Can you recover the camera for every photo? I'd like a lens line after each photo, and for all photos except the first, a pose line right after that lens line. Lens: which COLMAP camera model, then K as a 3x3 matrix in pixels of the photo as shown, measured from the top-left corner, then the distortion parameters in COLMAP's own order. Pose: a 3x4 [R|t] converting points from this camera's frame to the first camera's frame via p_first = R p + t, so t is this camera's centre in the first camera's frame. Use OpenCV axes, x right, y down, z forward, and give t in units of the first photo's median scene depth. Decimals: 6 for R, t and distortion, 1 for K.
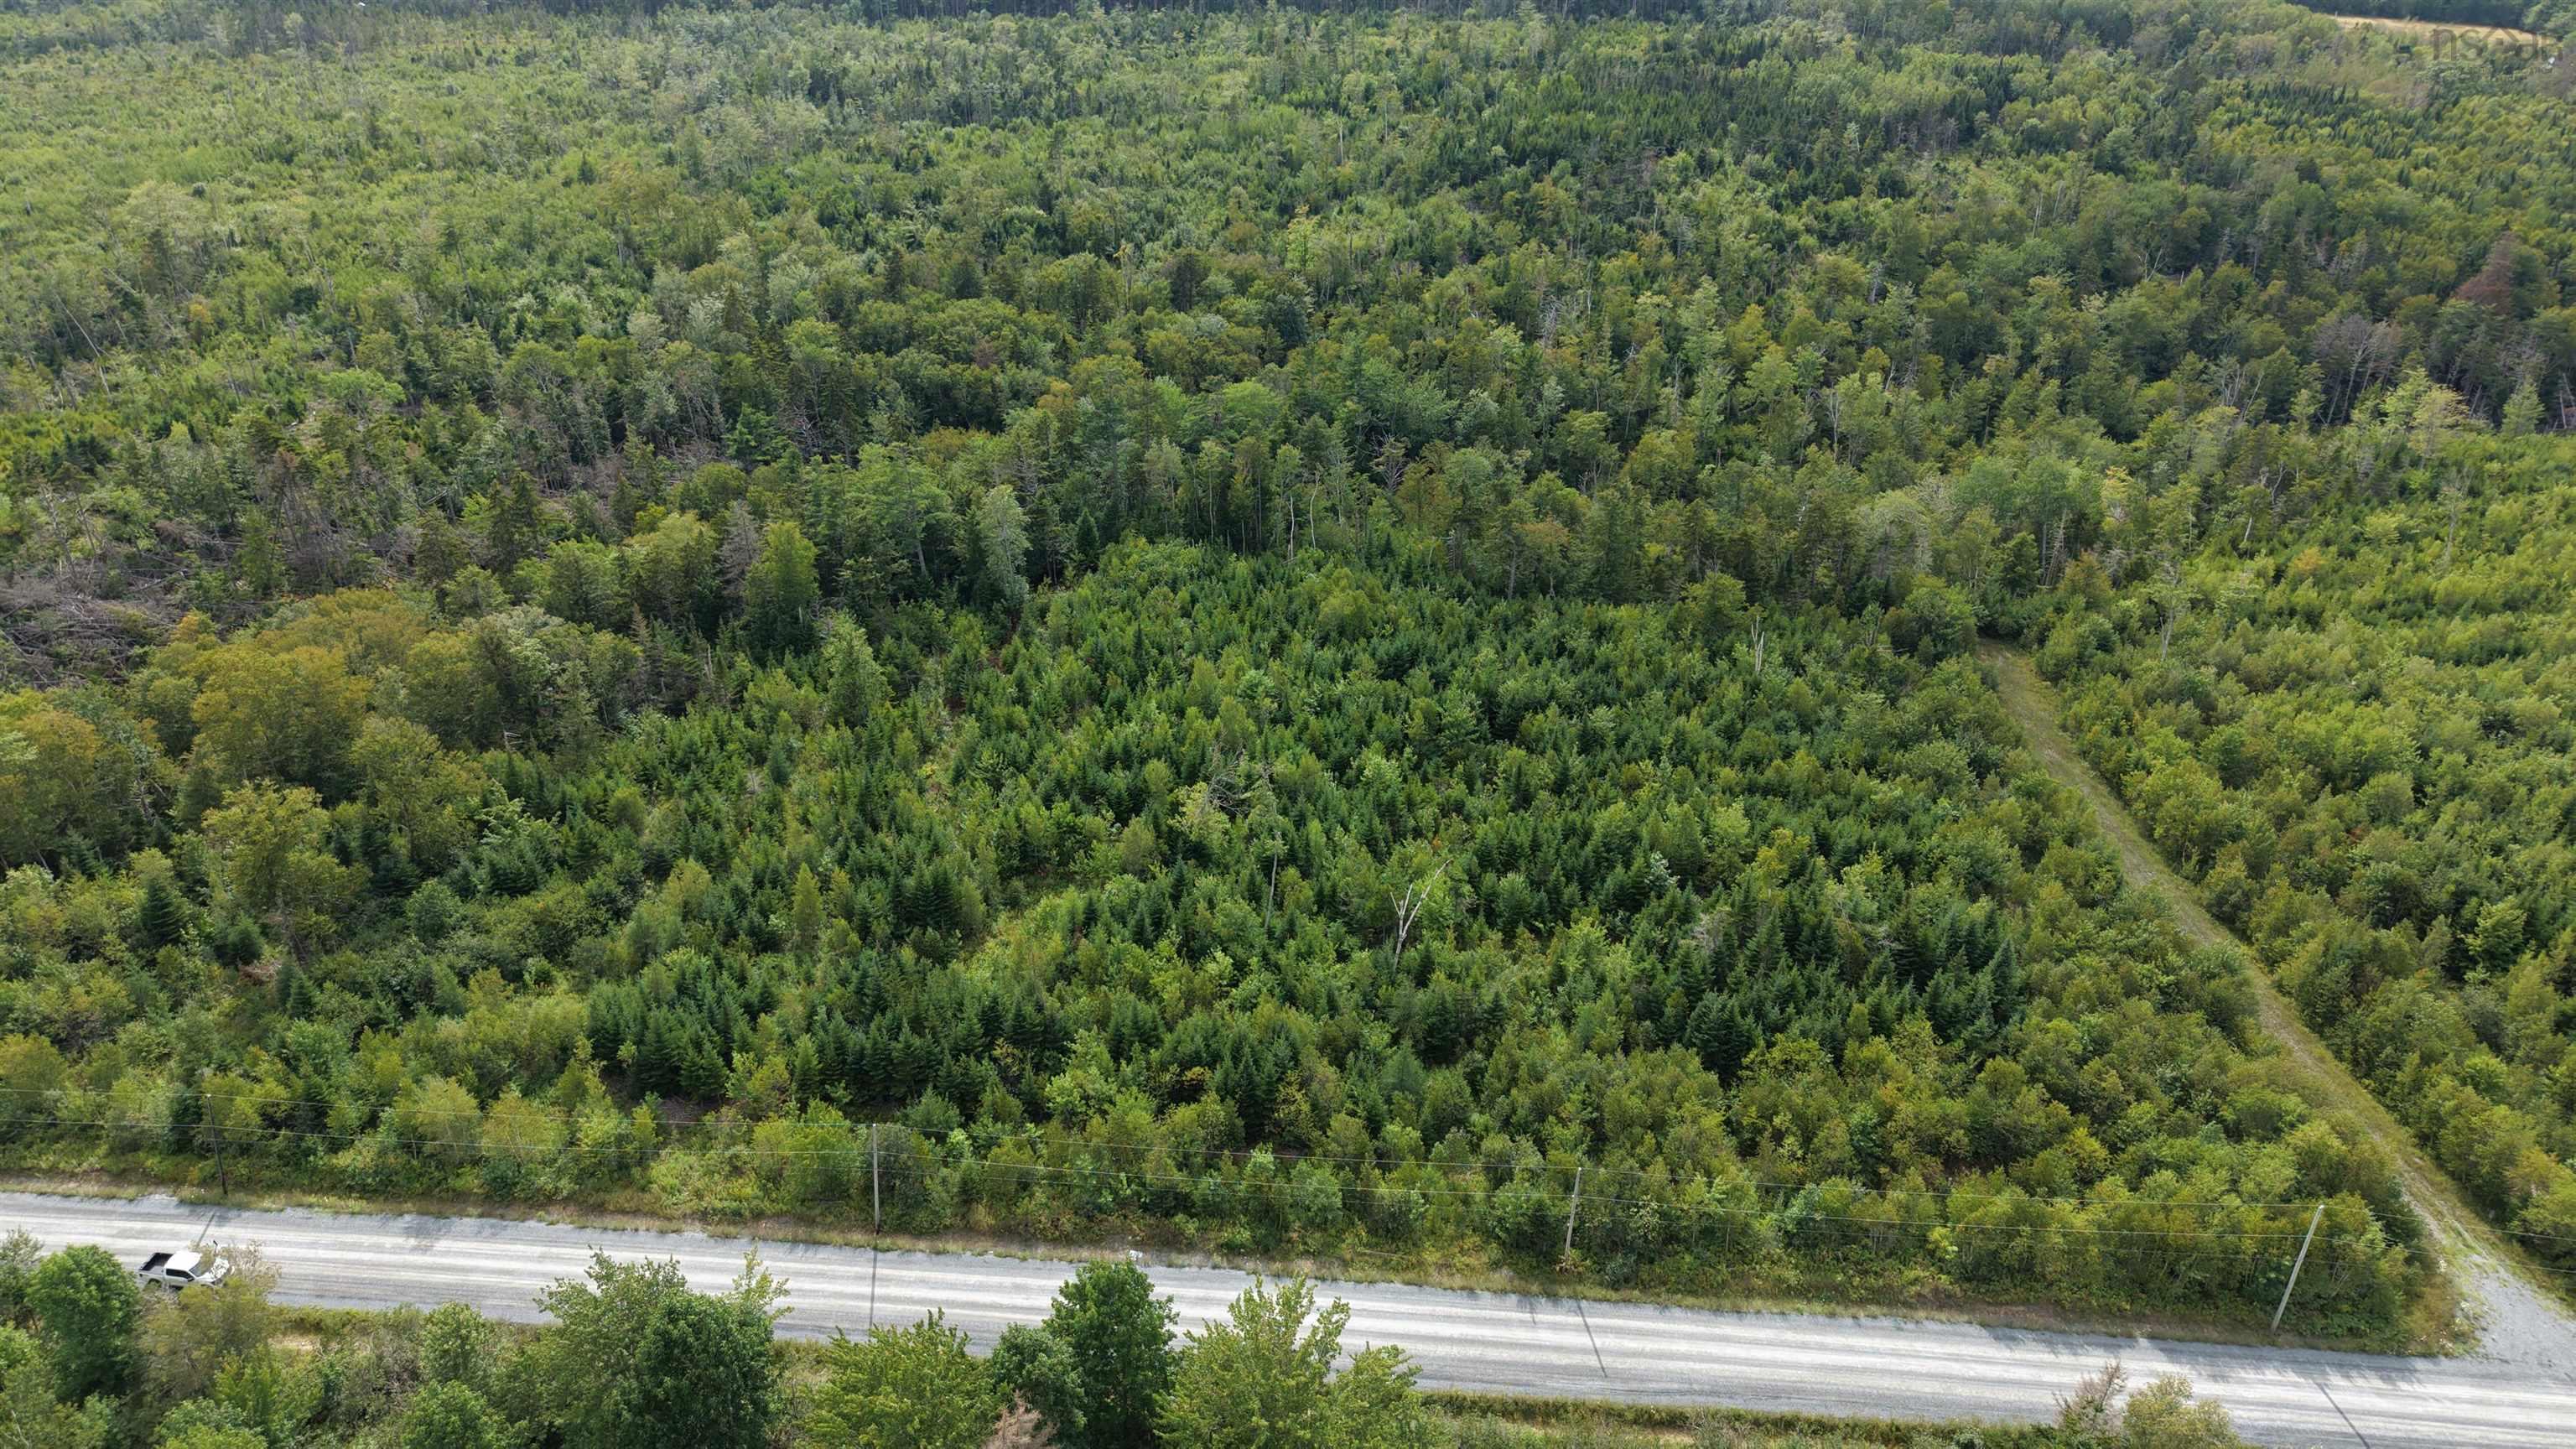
lens RADIAL K [[1792.9, 0, 1288.0], [0, 1792.9, 724.5], [0, 0, 1]] dist [0.038693, -0.059767]
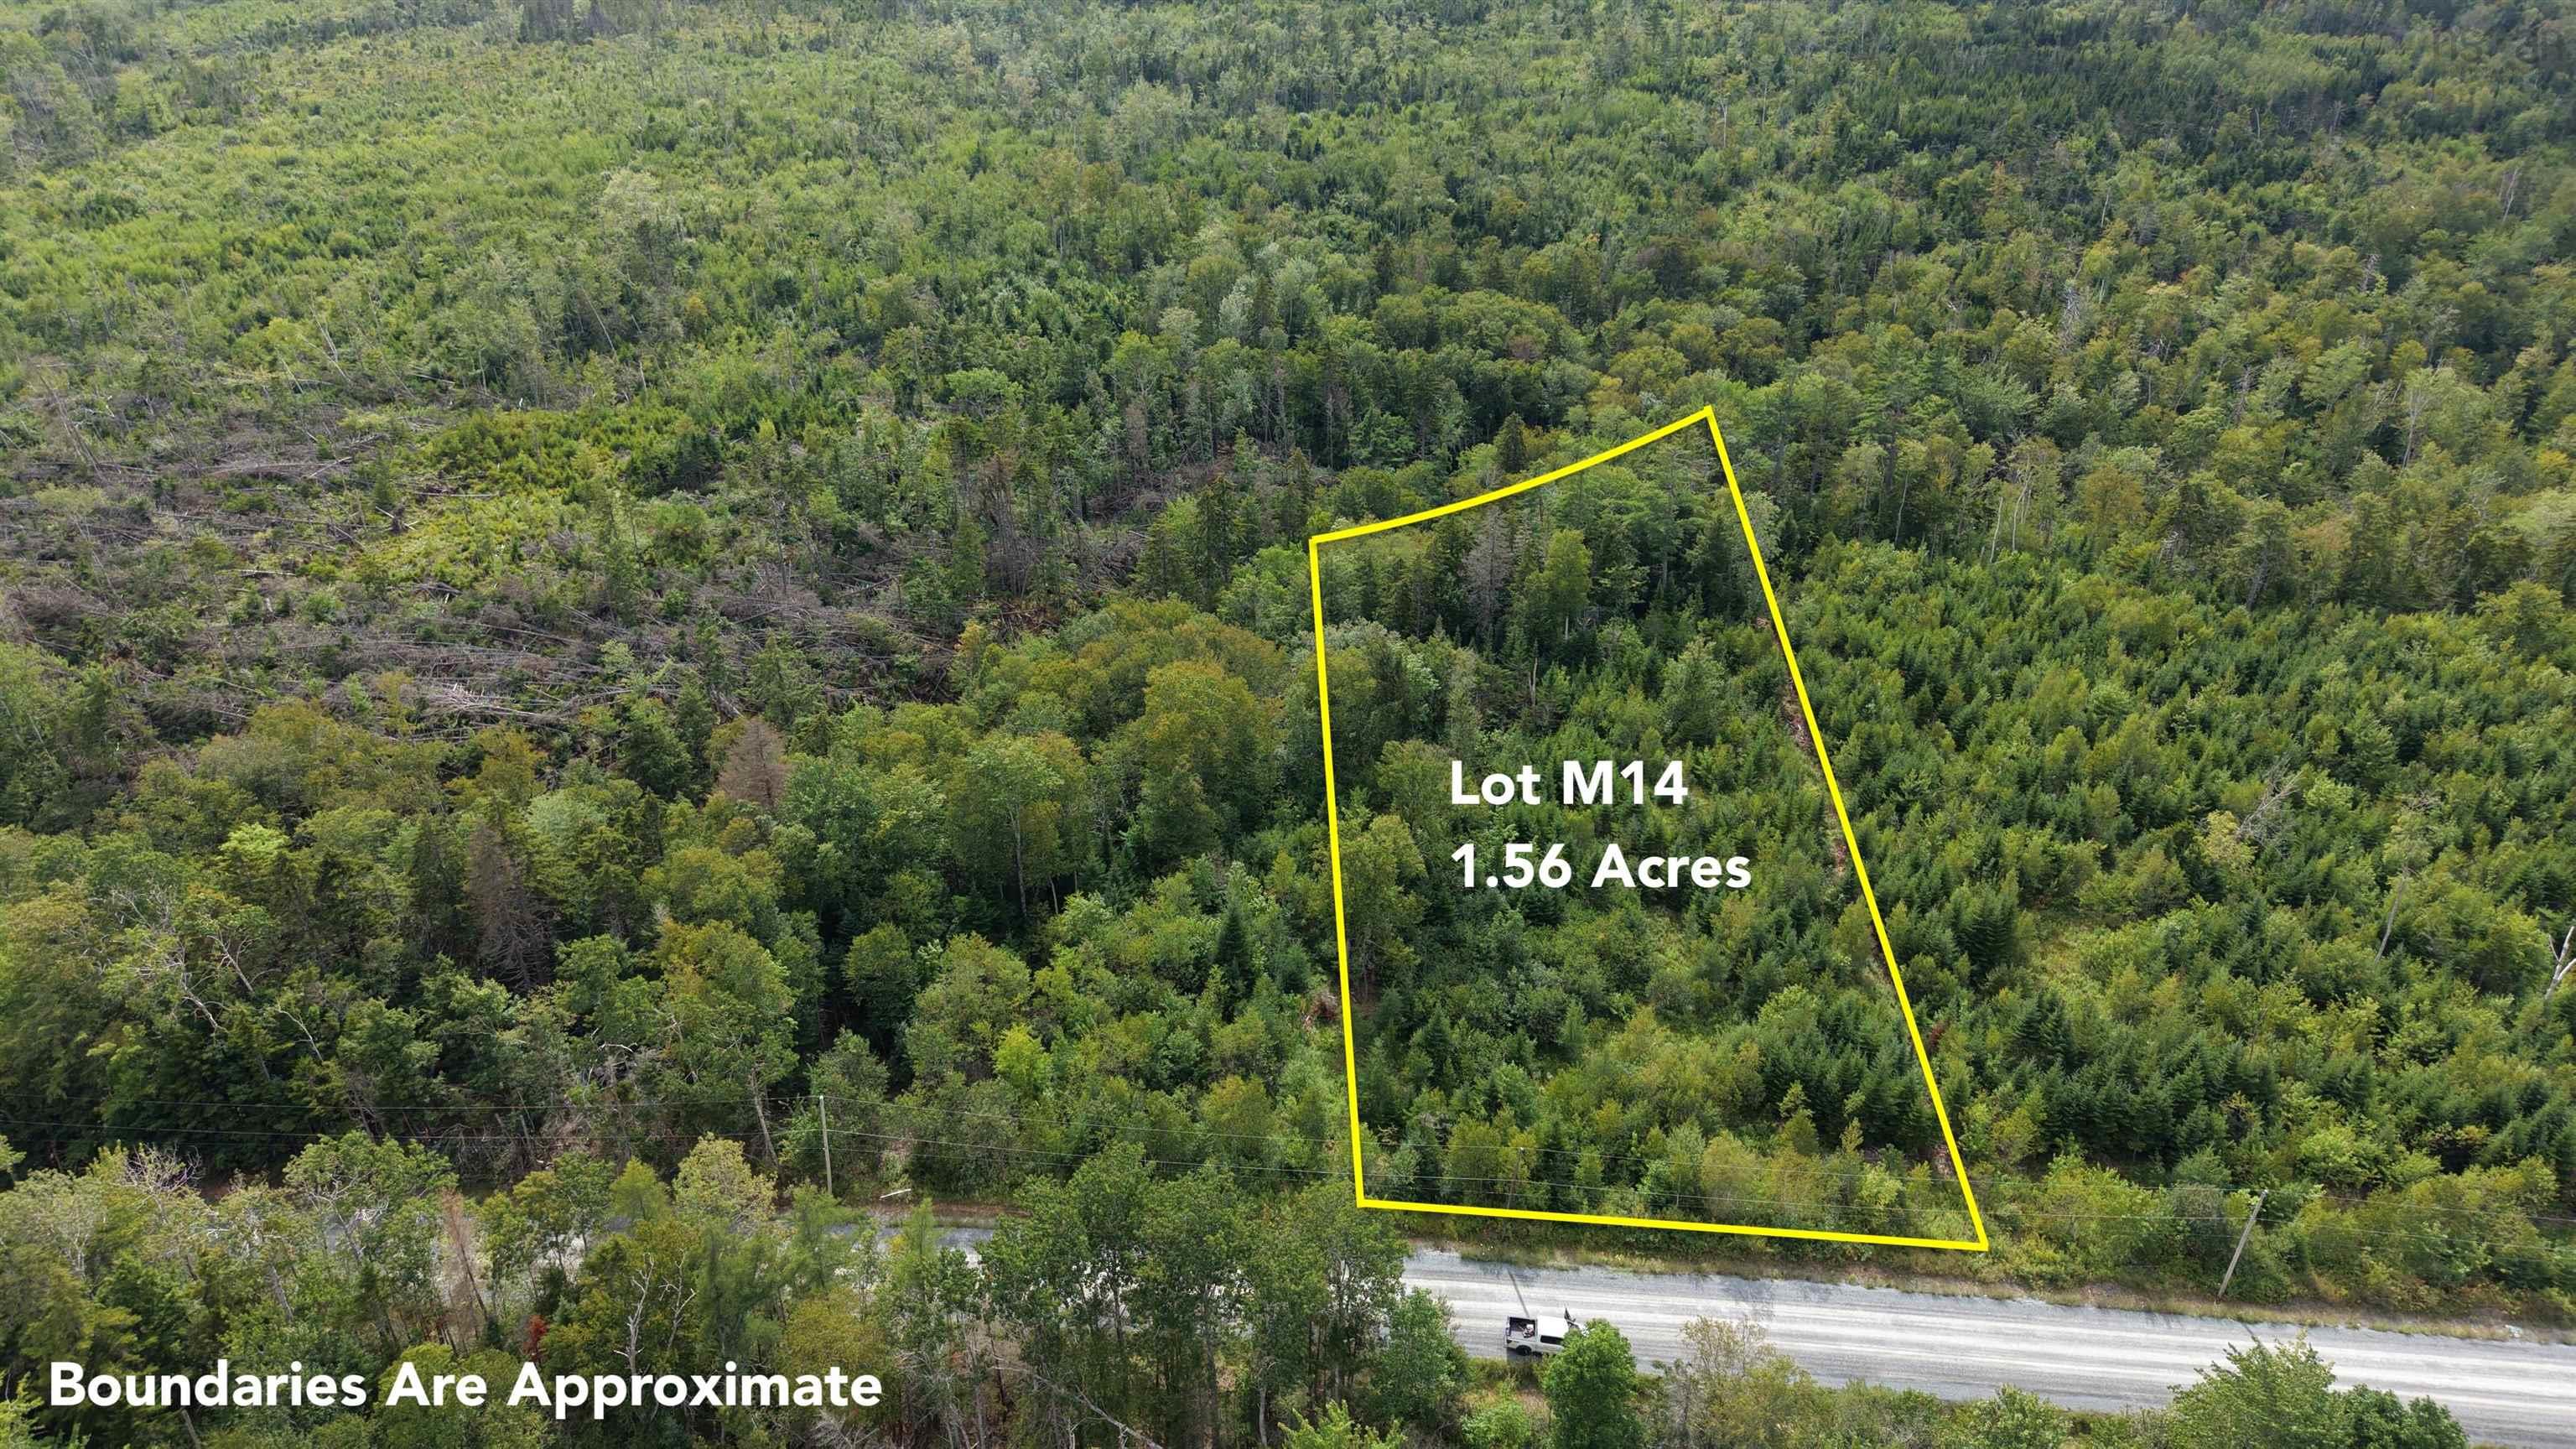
lens RADIAL K [[1776.3, 0, 1288.0], [0, 1776.3, 724.5], [0, 0, 1]] dist [0.038255, -0.051390]
pose [[0.999824, 0.003802, -0.018350, -0.240756], [-0.003567, 0.999911, 0.012825, -0.010624], [0.018397, -0.012757, 0.999749, 0.019471]]
